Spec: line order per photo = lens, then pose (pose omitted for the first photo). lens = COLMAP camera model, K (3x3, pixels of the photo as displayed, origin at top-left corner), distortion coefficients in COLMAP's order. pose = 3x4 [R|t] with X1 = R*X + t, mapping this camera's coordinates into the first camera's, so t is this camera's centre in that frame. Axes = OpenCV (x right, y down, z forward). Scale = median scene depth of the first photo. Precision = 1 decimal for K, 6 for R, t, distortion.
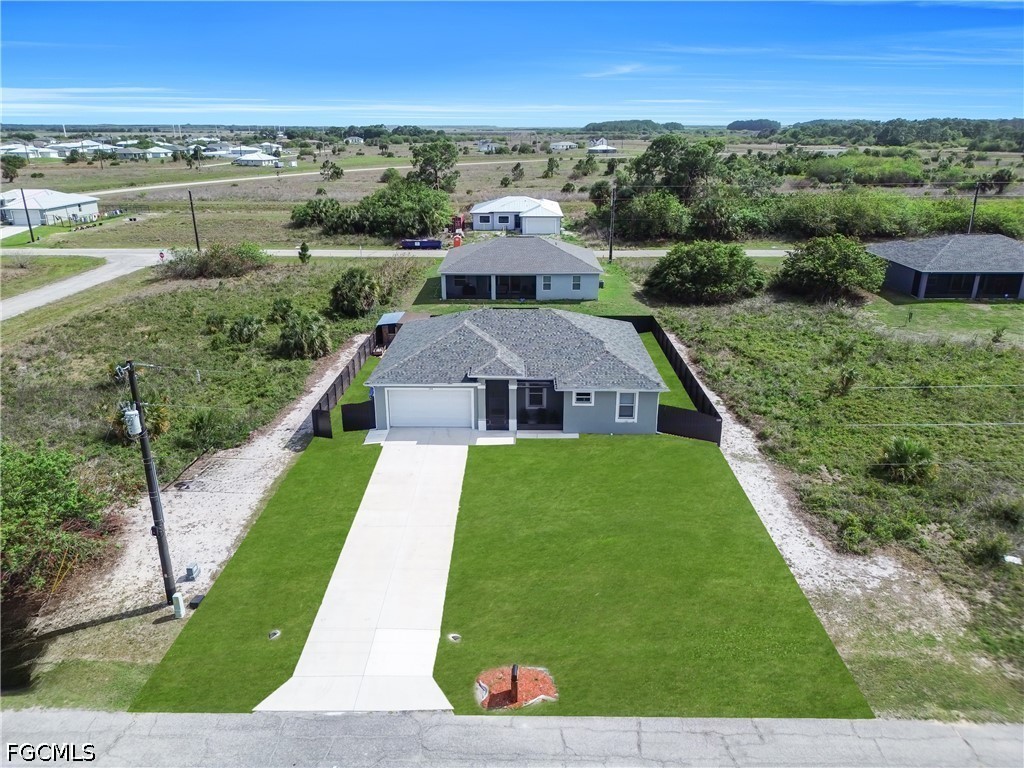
lens RADIAL K [[717.9, 0, 512.0], [0, 717.9, 384.0], [0, 0, 1]] dist [0.062718, -0.066950]
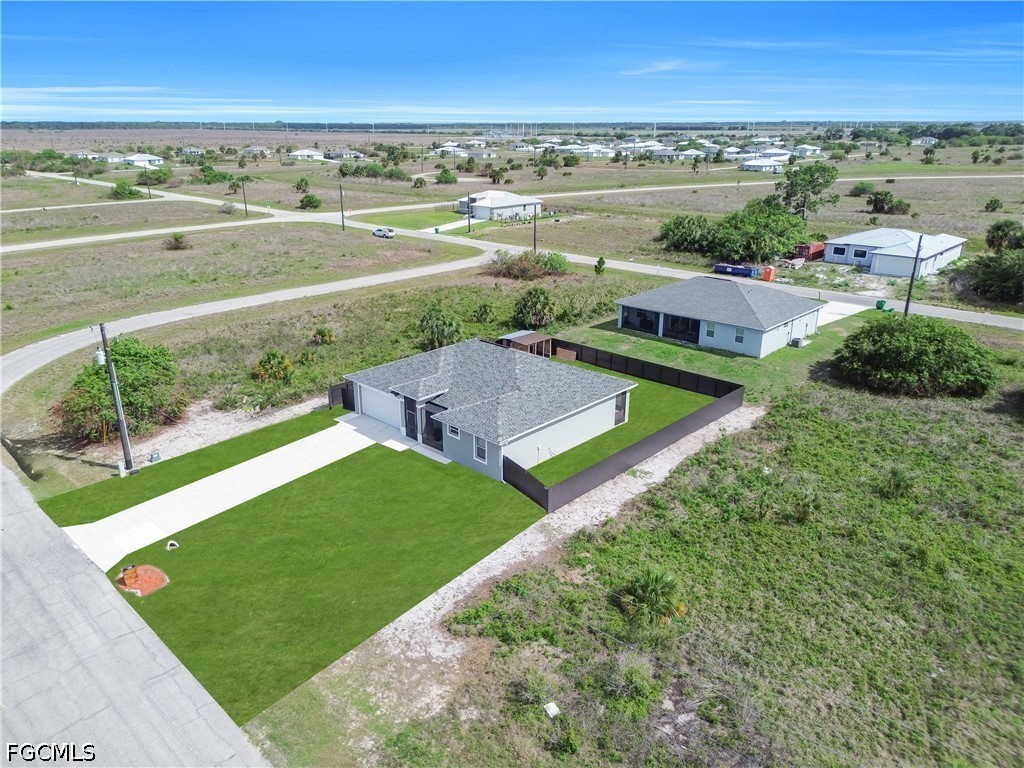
lens RADIAL K [[717.9, 0, 512.0], [0, 717.9, 384.0], [0, 0, 1]] dist [0.062718, -0.066950]
pose [[0.736727, 0.229660, -0.635995, 0.859928], [-0.226522, 0.970033, 0.087882, -0.170319], [0.637120, 0.079321, 0.766673, 0.178965]]
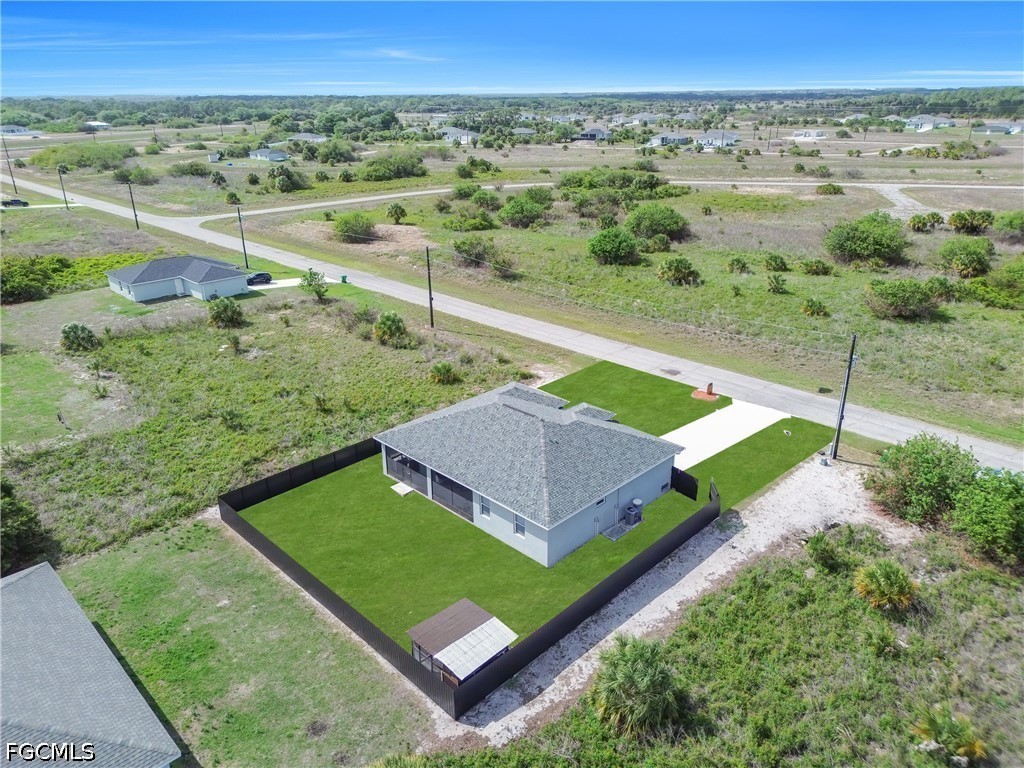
lens RADIAL K [[717.9, 0, 512.0], [0, 717.9, 384.0], [0, 0, 1]] dist [0.062718, -0.066950]
pose [[-0.722476, -0.249440, 0.644832, -0.740100], [0.241912, 0.782500, 0.573735, -0.837778], [-0.647694, 0.570503, -0.504995, 1.716770]]
